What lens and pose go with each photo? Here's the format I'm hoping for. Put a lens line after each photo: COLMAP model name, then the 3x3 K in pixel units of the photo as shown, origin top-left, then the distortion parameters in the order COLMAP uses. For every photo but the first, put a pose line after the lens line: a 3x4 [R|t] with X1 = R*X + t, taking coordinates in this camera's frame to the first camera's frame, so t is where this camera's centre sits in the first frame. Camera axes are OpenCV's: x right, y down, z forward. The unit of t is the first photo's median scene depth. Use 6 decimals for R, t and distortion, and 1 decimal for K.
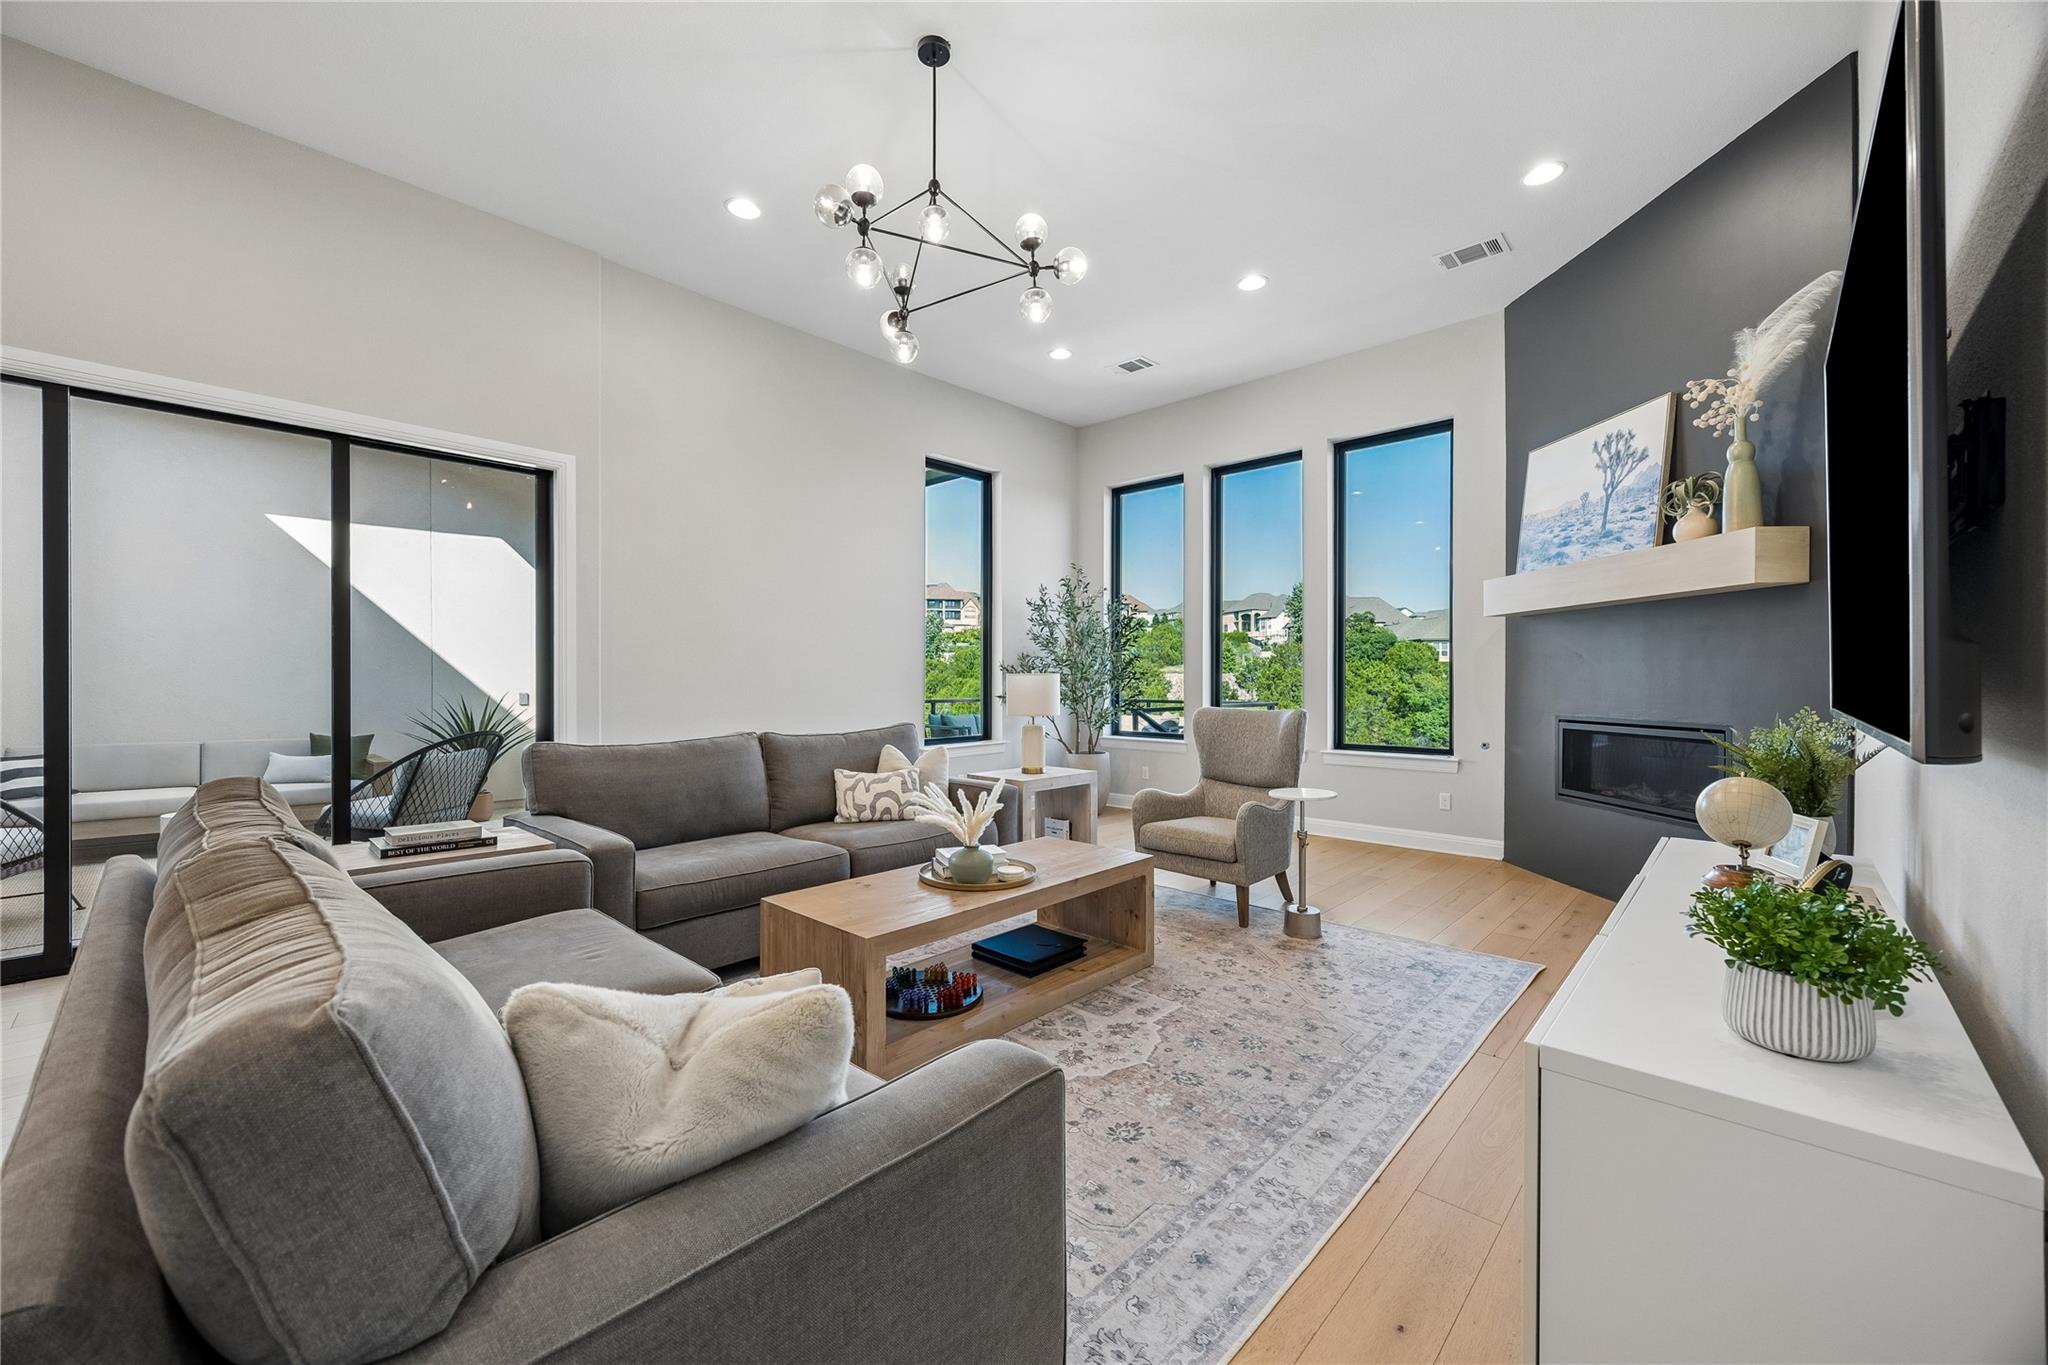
lens RADIAL K [[794.0, 0, 1017.4], [0, 794.0, 679.9], [0, 0, 1]] dist [0.006812, -0.000681]
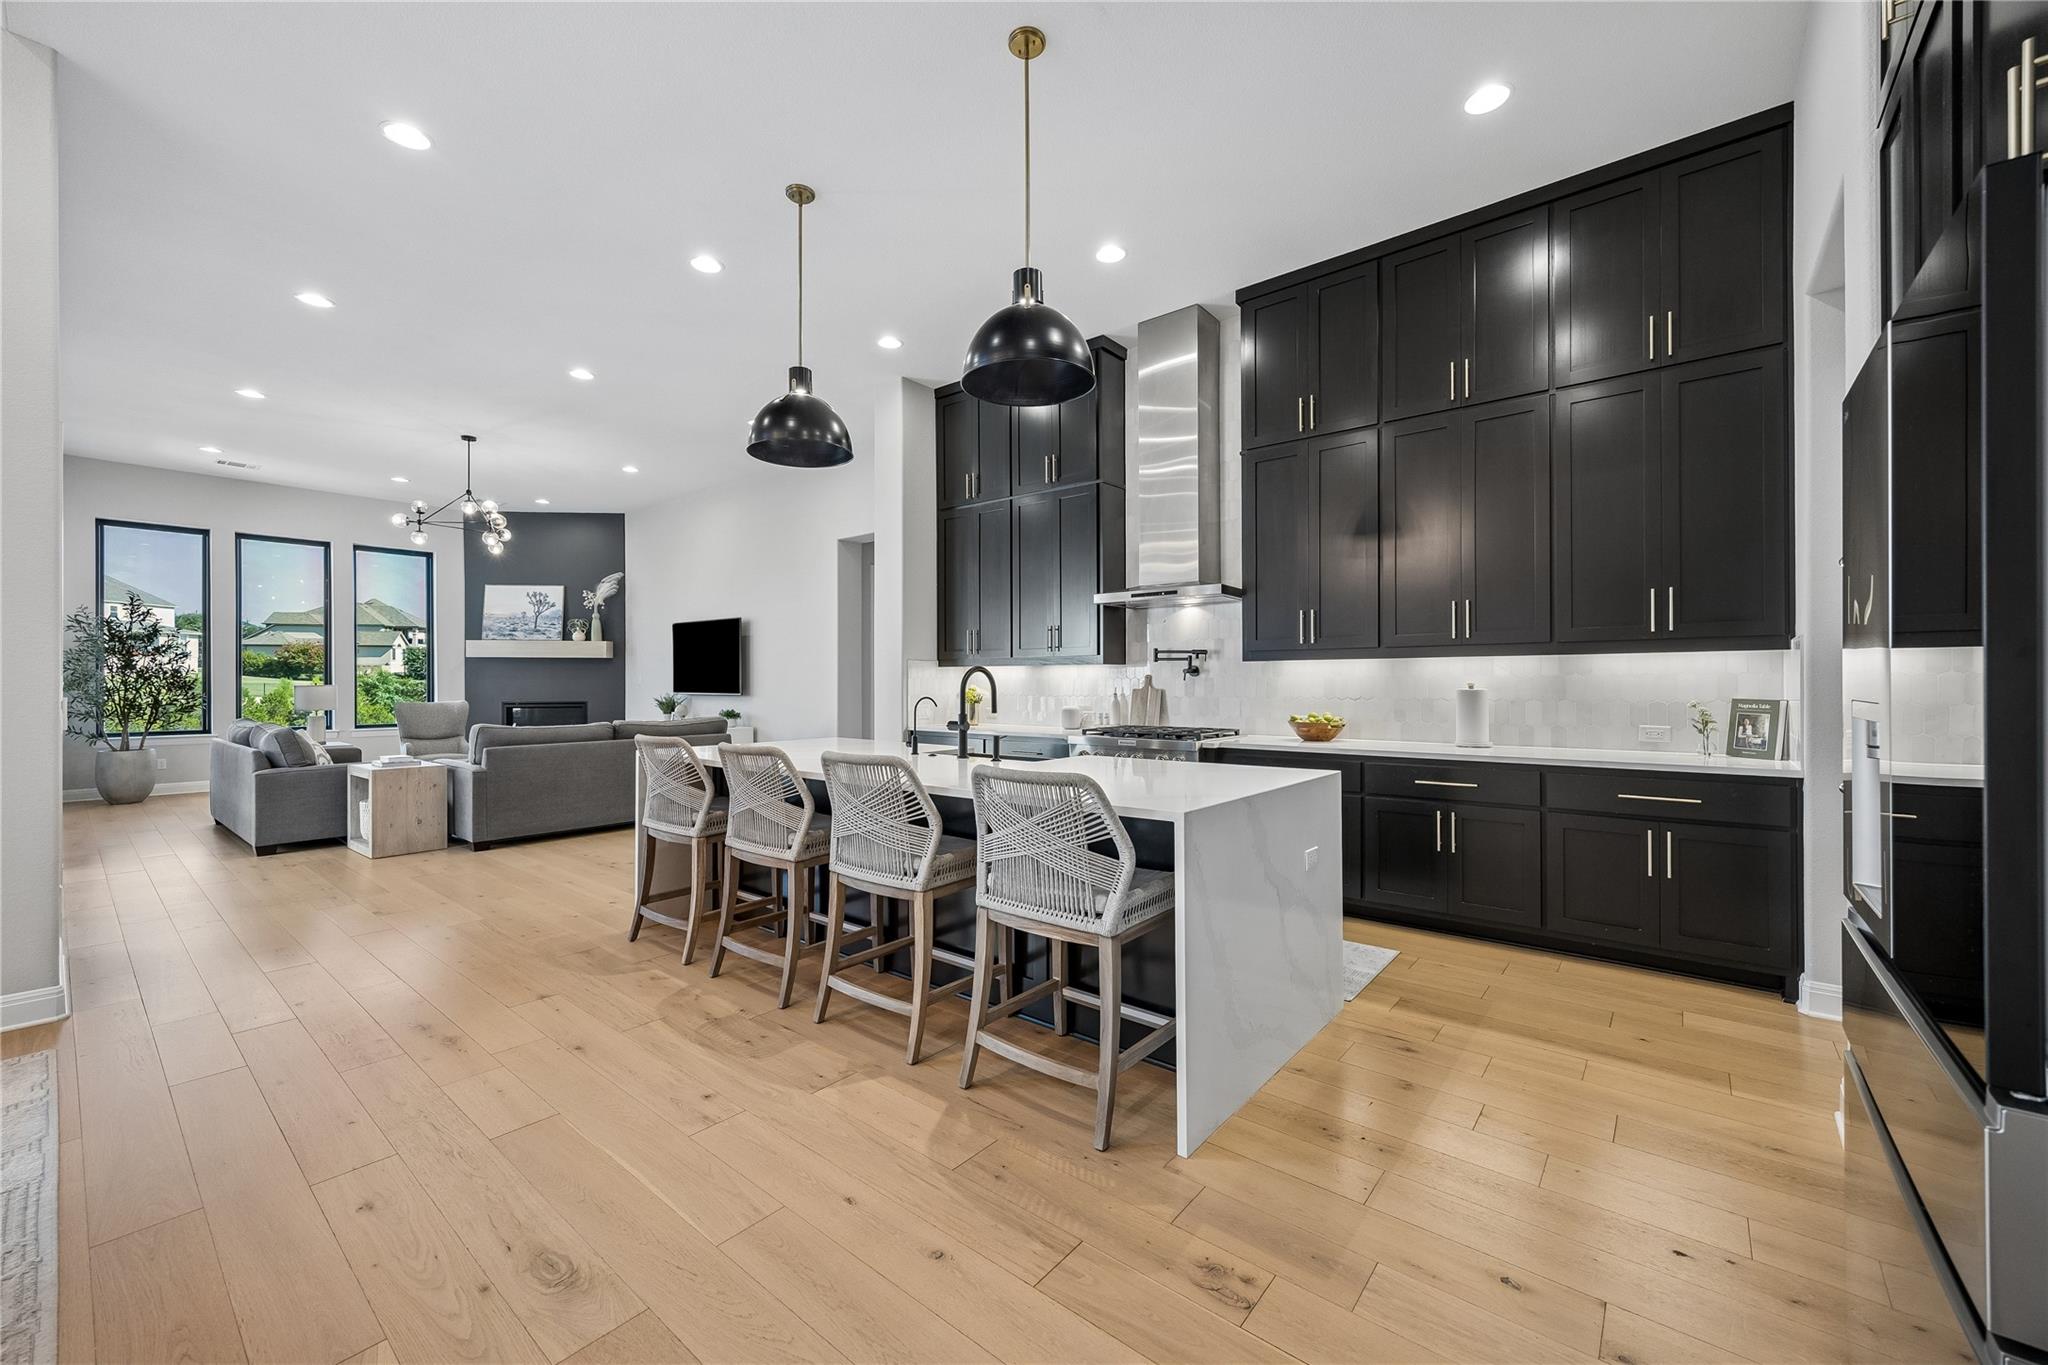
lens RADIAL K [[794.0, 0, 1017.4], [0, 794.0, 679.9], [0, 0, 1]] dist [0.006812, -0.000681]
pose [[-0.062602, -0.000201, 0.998039, -2.588154], [0.001281, 0.999999, 0.000281, -0.029219], [-0.998038, 0.001296, -0.062602, -0.531732]]
